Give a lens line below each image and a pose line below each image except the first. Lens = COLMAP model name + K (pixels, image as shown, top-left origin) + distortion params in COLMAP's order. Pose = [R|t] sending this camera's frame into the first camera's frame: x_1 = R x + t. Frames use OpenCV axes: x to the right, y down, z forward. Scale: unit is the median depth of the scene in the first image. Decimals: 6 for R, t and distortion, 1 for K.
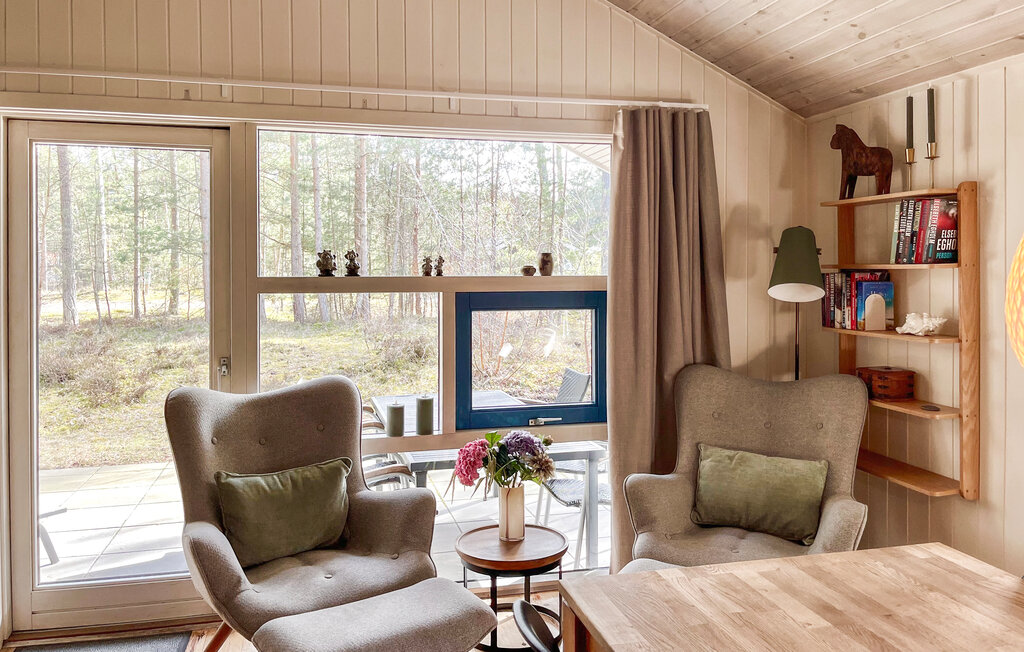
lens RADIAL K [[817.1, 0, 513.2], [0, 817.1, 288.7], [0, 0, 1]] dist [0.000991, -0.003725]
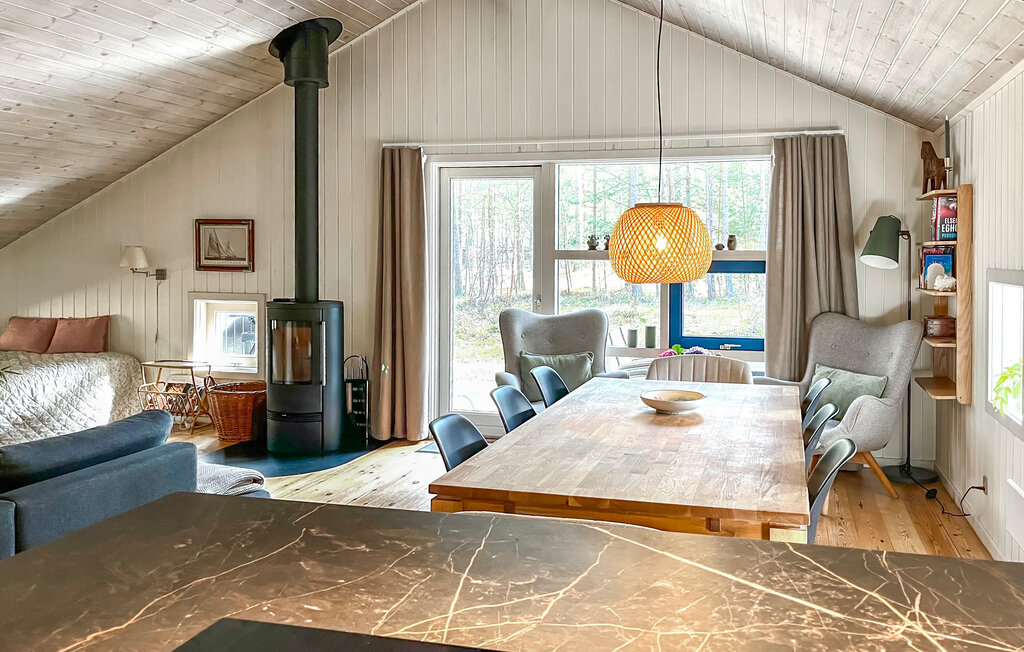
lens RADIAL K [[817.1, 0, 513.2], [0, 817.1, 288.7], [0, 0, 1]] dist [0.000991, -0.003725]
pose [[0.849476, 0.028617, -0.526851, 0.525146], [-0.017392, 0.999504, 0.026249, 0.023944], [0.527341, -0.013135, 0.849552, -0.531361]]
